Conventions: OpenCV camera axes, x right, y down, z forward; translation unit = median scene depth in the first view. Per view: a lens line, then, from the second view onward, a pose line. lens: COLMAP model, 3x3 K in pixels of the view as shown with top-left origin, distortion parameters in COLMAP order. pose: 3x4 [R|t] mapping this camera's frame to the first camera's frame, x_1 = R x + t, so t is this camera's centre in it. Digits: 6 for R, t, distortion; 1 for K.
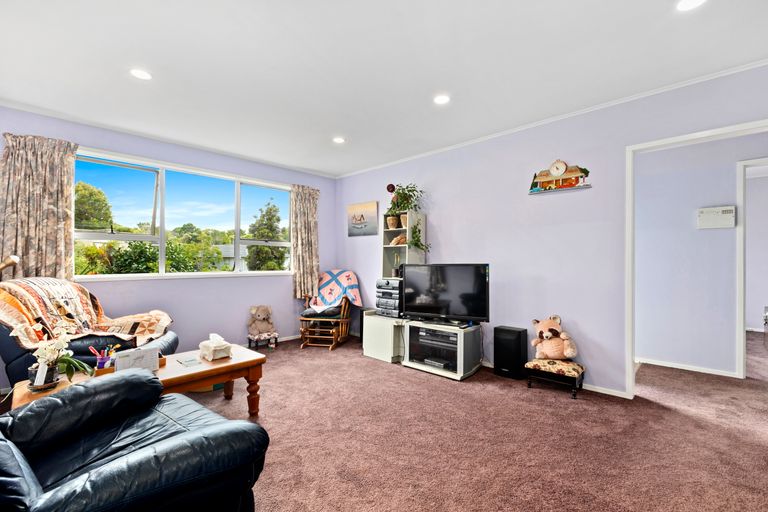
lens RADIAL K [[340.0, 0, 377.9], [0, 340.0, 257.5], [0, 0, 1]] dist [-0.000150, -0.002723]
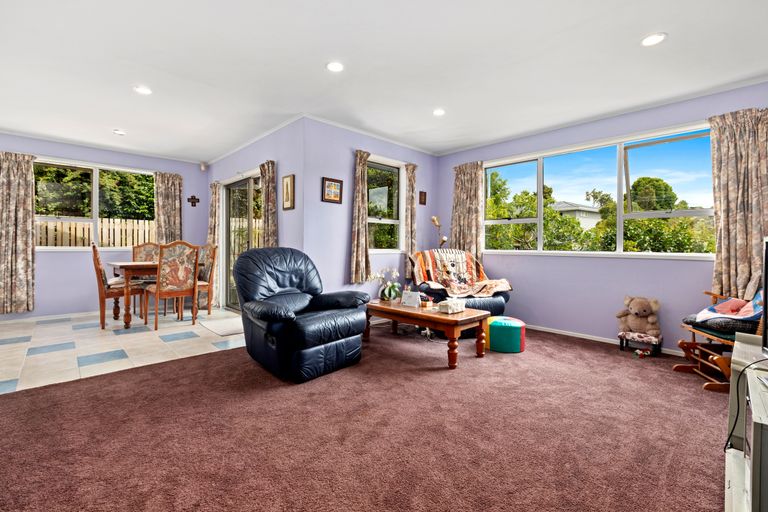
lens RADIAL K [[340.0, 0, 377.5], [0, 340.0, 241.5], [0, 0, 1]] dist [-0.000150, -0.002723]
pose [[-0.046671, -0.011213, -0.998847, 0.638119], [0.001539, 0.999935, -0.011298, 0.035346], [0.998909, -0.002065, -0.046650, 0.632944]]
